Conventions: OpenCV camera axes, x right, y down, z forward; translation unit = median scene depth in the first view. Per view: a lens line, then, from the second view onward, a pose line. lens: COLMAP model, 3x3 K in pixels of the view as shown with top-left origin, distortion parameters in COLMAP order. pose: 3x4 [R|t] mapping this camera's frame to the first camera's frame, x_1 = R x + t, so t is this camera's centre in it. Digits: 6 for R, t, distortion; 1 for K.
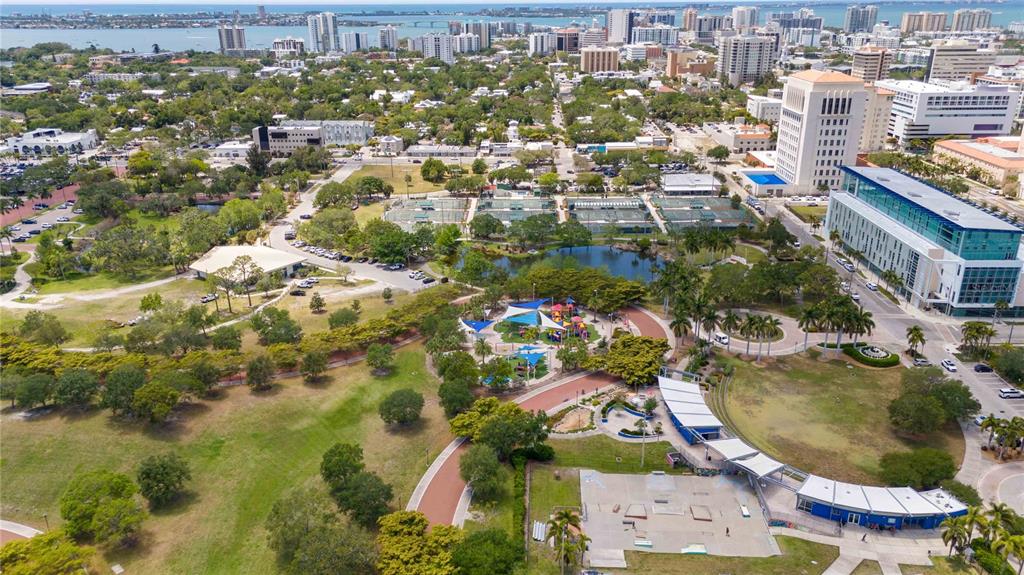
lens RADIAL K [[720.3, 0, 512.0], [0, 720.3, 287.5], [0, 0, 1]] dist [0.084243, -0.072352]
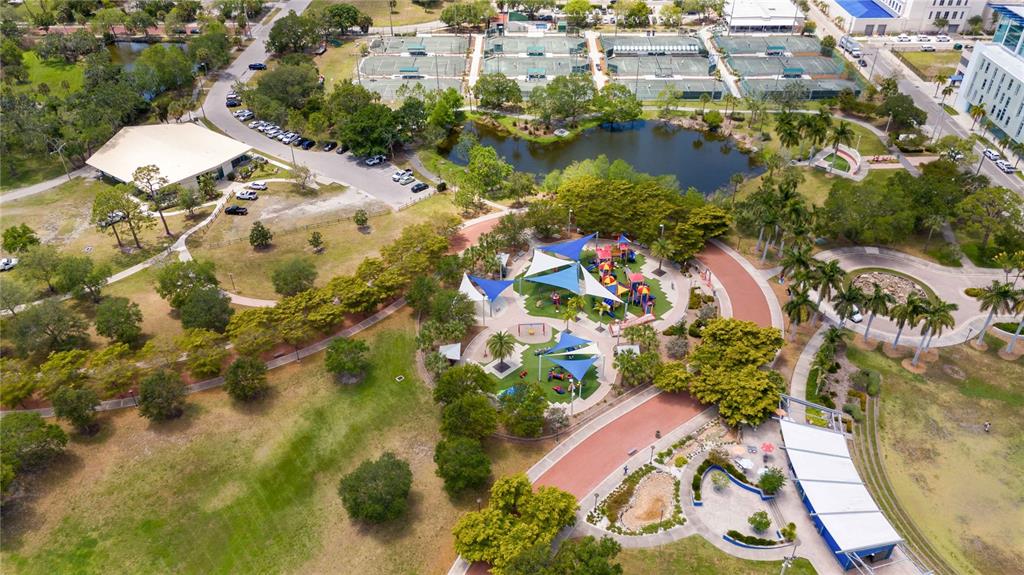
lens RADIAL K [[749.2, 0, 512.0], [0, 749.2, 287.5], [0, 0, 1]] dist [0.033122, 0.002234]
pose [[0.999973, 0.006823, -0.002600, -0.021245], [-0.005947, 0.967655, 0.252208, -0.102088], [0.004236, -0.252186, 0.967669, 0.255396]]
